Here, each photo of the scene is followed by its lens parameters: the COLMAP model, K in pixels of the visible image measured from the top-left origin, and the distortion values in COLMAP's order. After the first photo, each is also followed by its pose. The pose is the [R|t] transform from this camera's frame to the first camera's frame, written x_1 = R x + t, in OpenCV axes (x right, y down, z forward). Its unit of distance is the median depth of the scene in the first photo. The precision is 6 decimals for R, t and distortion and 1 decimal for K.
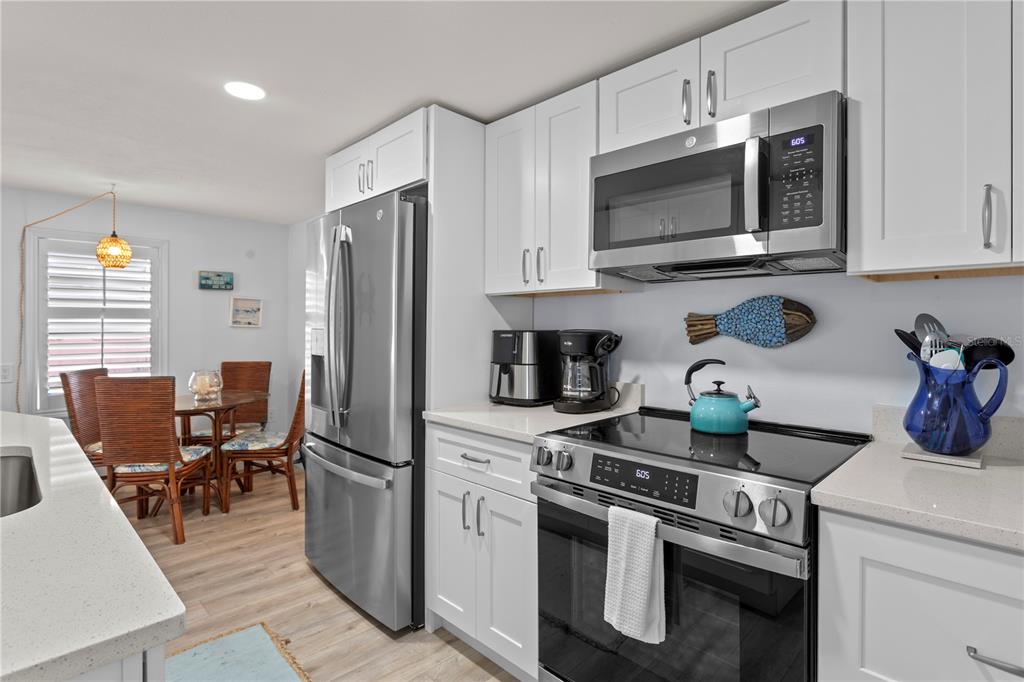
lens RADIAL K [[517.6, 0, 517.4], [0, 517.6, 321.1], [0, 0, 1]] dist [-0.013114, 0.000305]
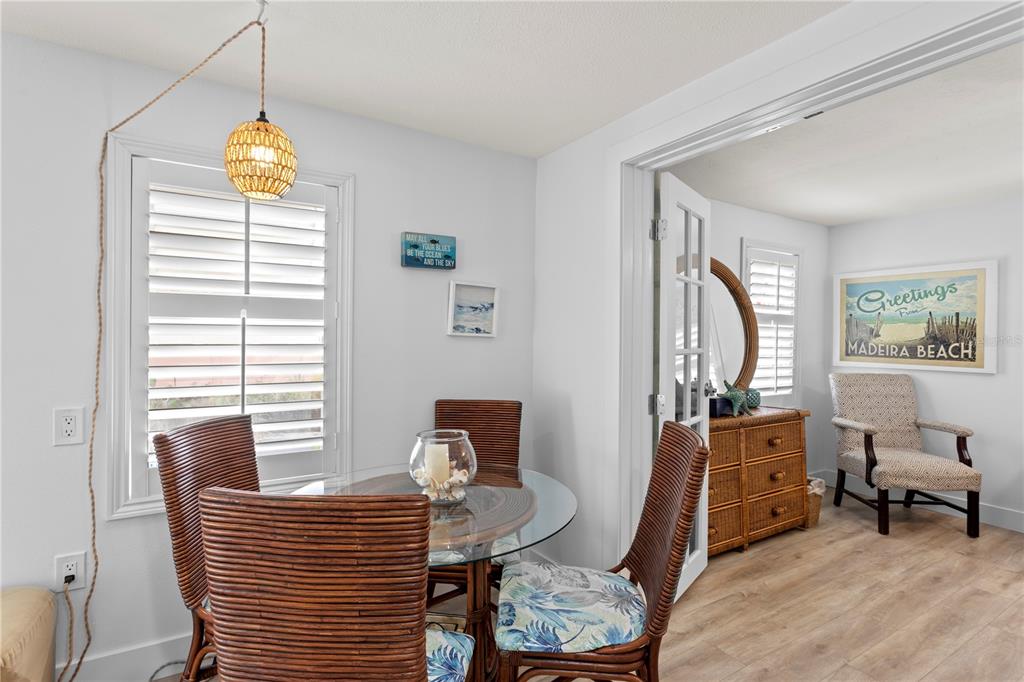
lens RADIAL K [[507.5, 0, 507.6], [0, 507.5, 330.7], [0, 0, 1]] dist [-0.015661, 0.002052]
pose [[0.973673, 0.003655, -0.227920, -0.410317], [-0.005588, 0.999954, -0.007840, 0.010395], [0.227880, 0.008907, 0.973648, 0.534634]]
